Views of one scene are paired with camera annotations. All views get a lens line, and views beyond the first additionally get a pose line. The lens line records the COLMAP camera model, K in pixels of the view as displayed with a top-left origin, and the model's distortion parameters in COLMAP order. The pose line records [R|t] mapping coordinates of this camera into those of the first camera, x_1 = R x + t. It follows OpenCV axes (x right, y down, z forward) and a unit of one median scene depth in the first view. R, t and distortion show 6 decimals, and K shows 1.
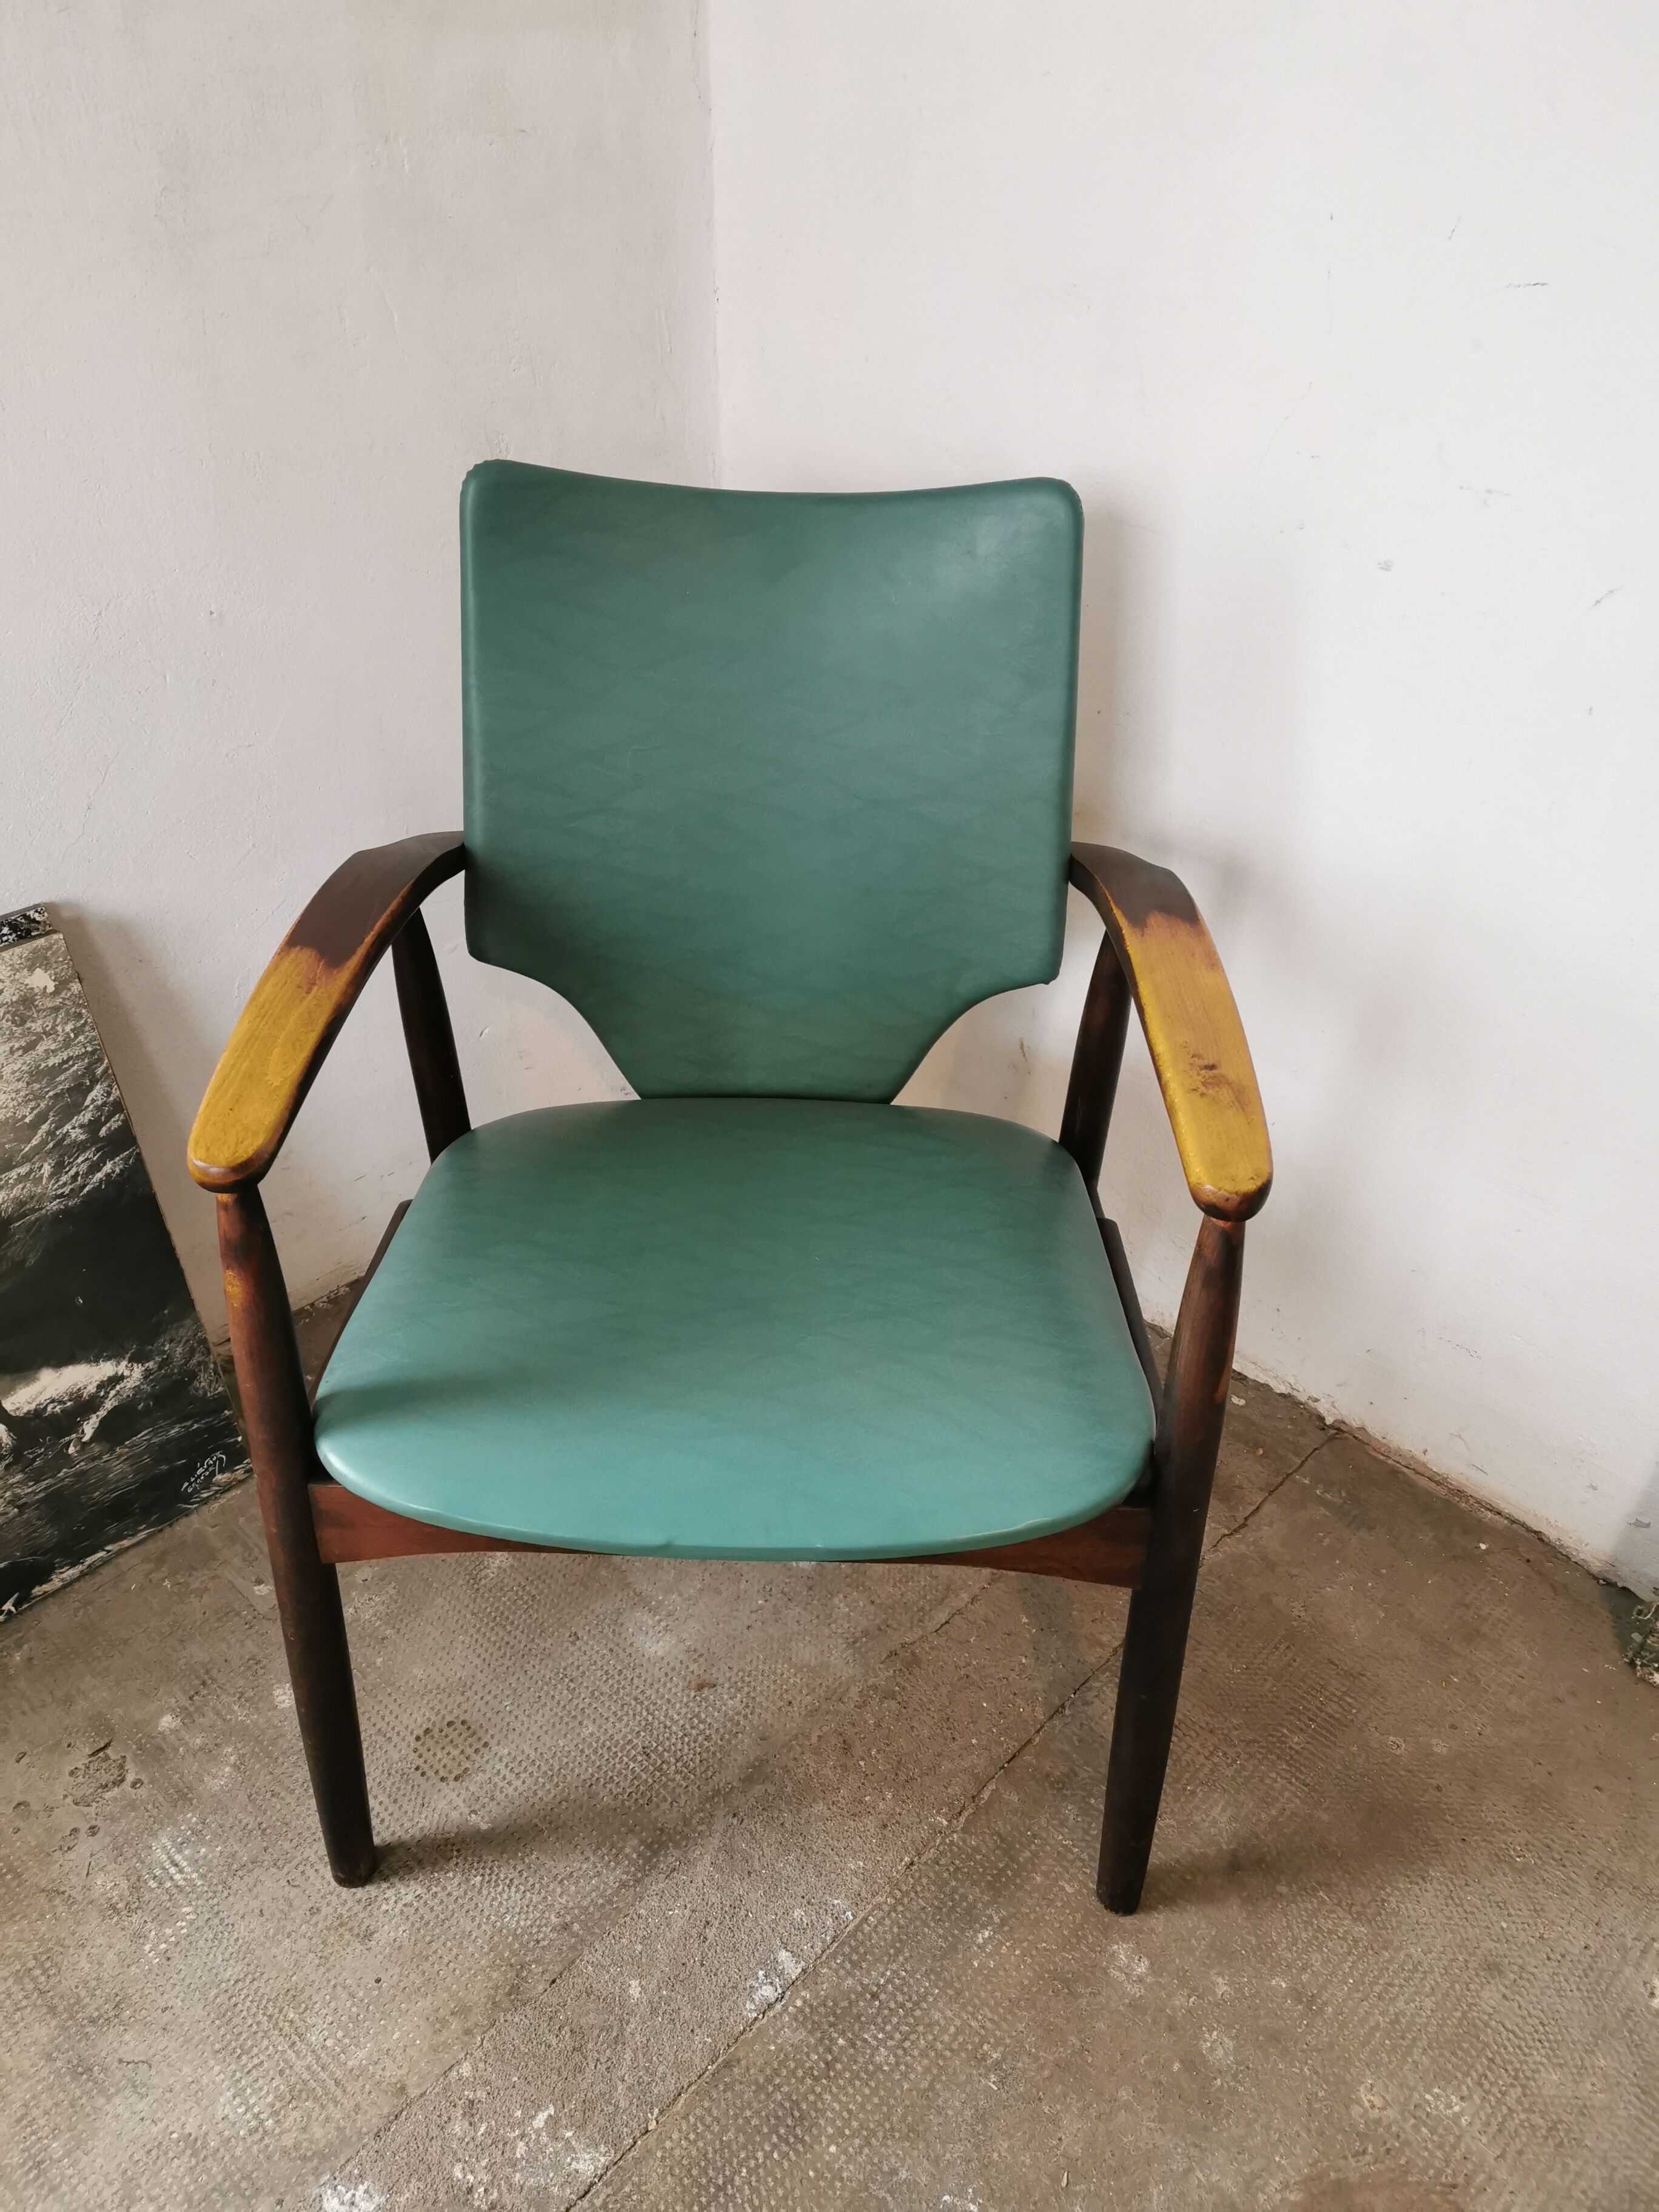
lens RADIAL K [[1714.2, 0, 807.0], [0, 1714.2, 1097.3], [0, 0, 1]] dist [0.069156, -0.100610]
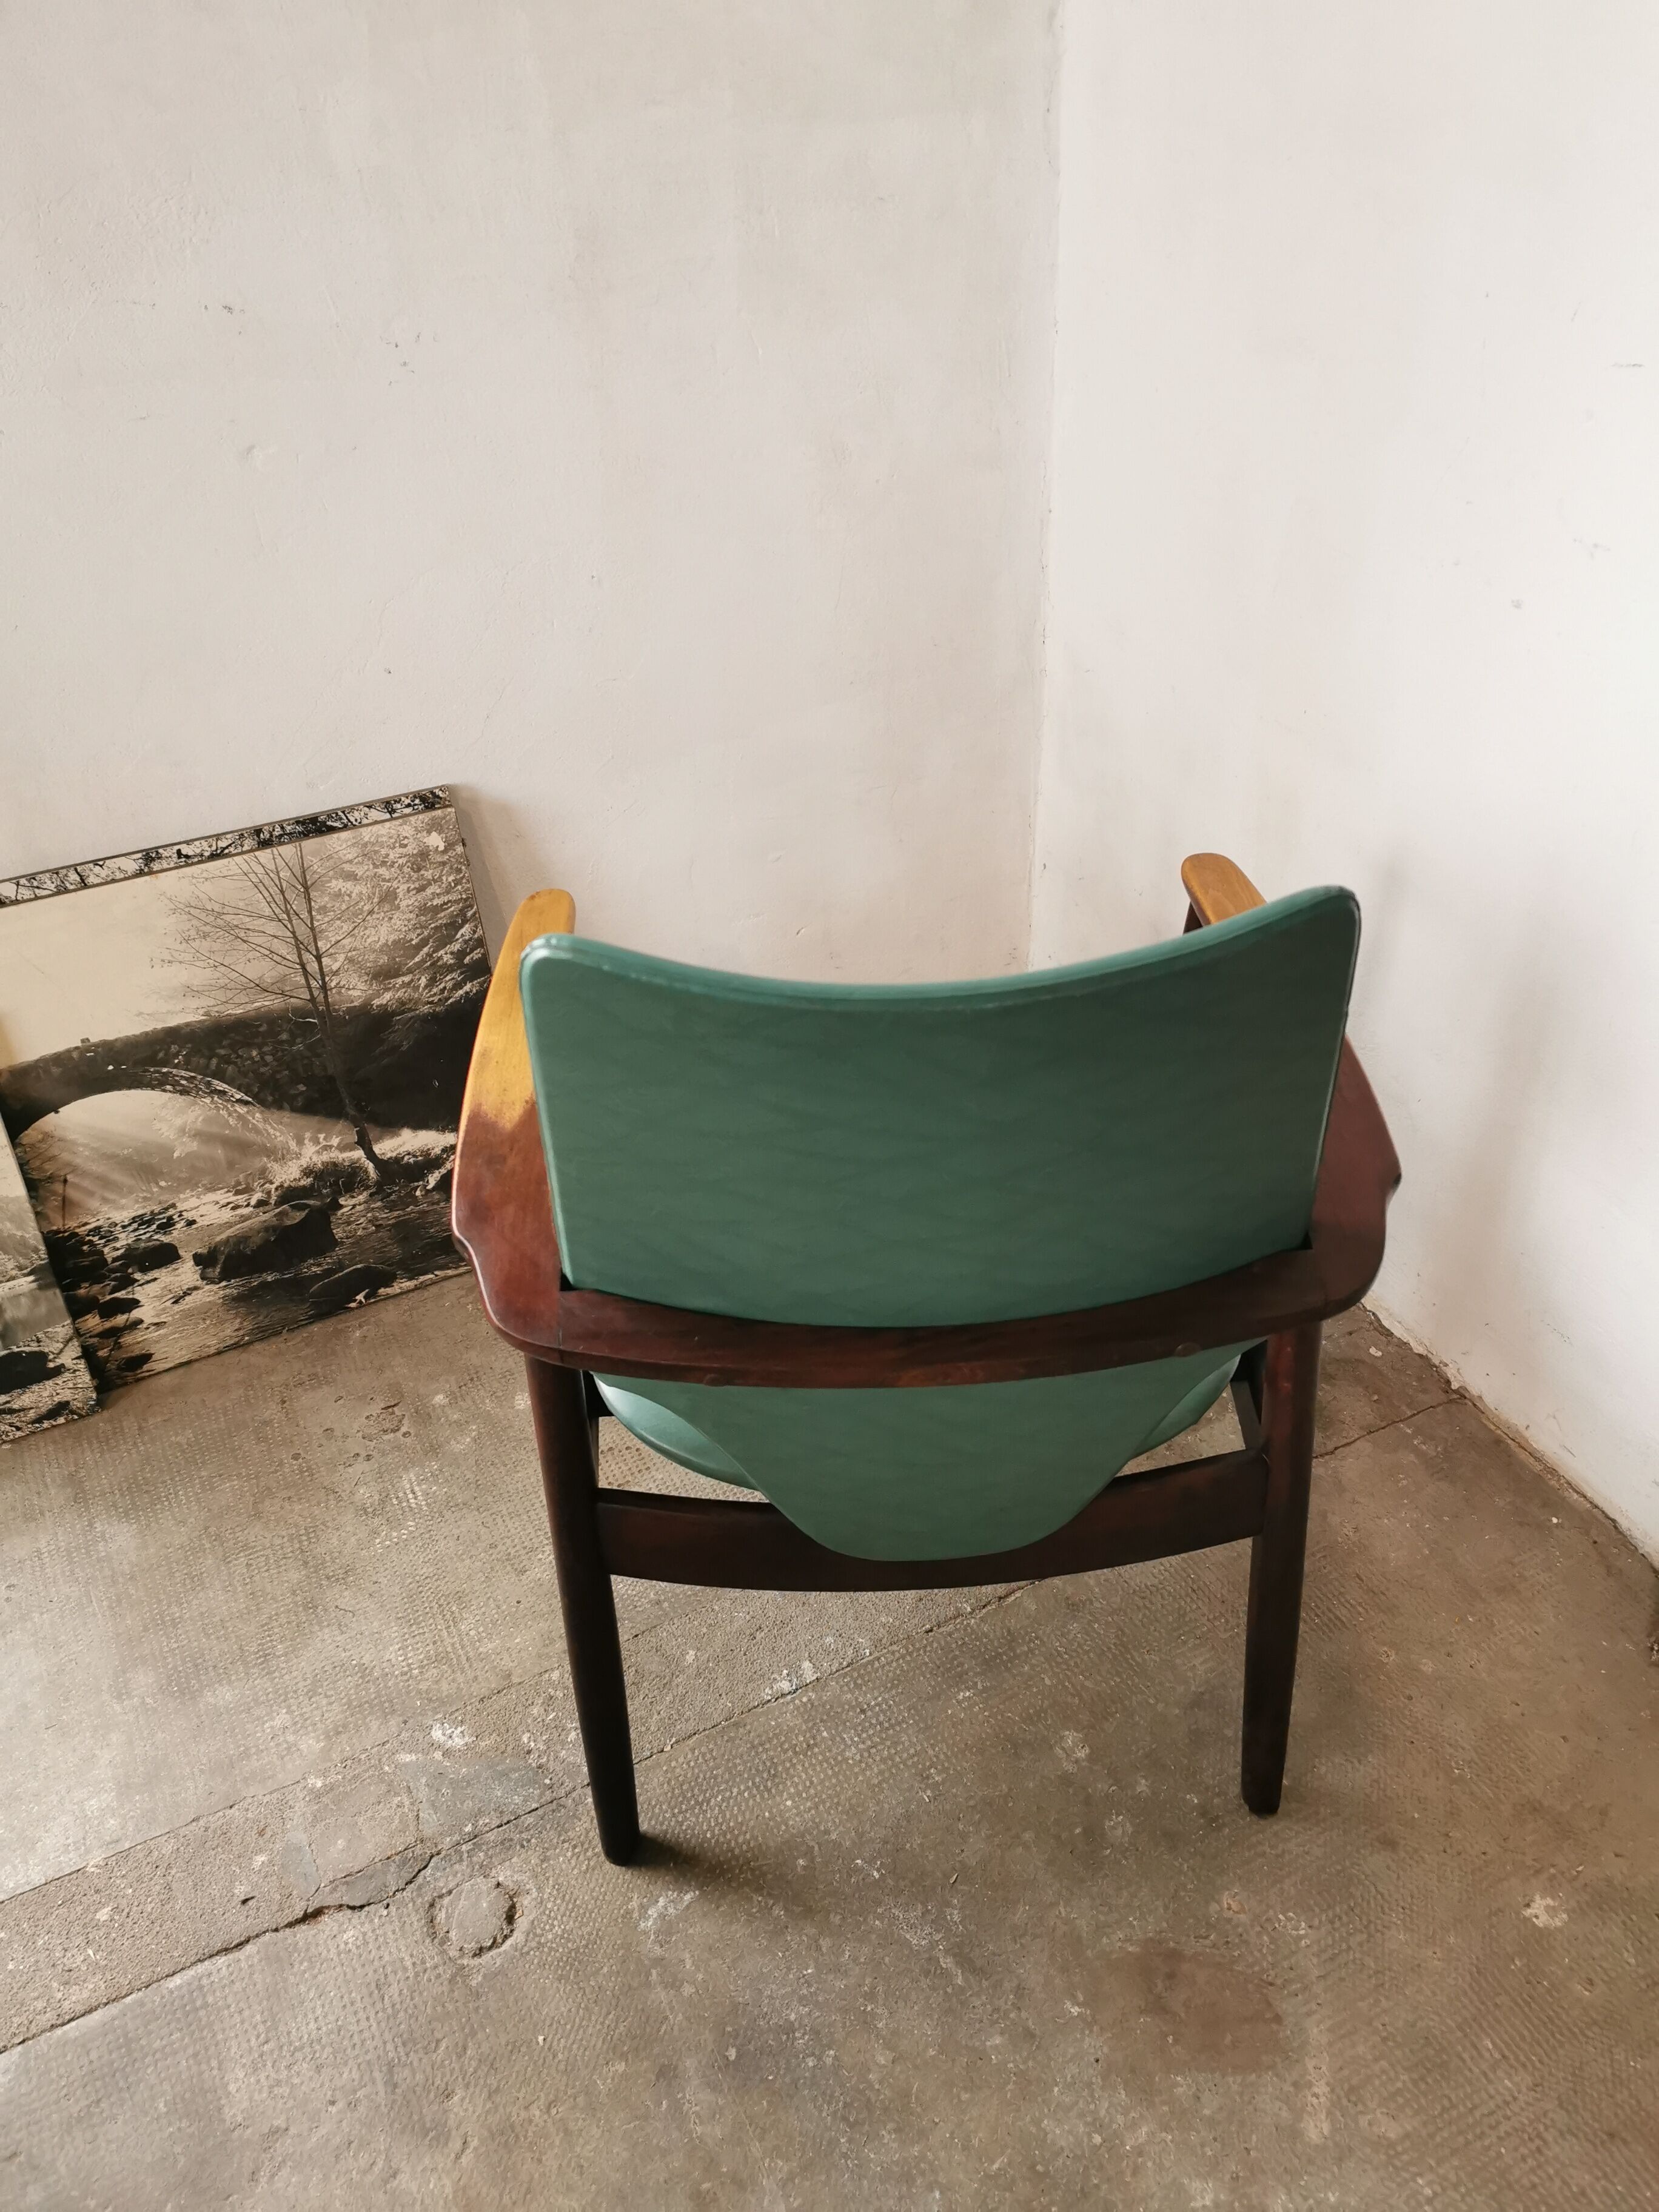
lens RADIAL K [[1714.2, 0, 833.1], [0, 1714.2, 1061.1], [0, 0, 1]] dist [0.069156, -0.100610]
pose [[0.938458, 0.152264, -0.310020, 0.301058], [-0.148974, 0.988242, 0.034409, 0.010084], [0.311614, 0.013893, 0.950107, -0.183493]]
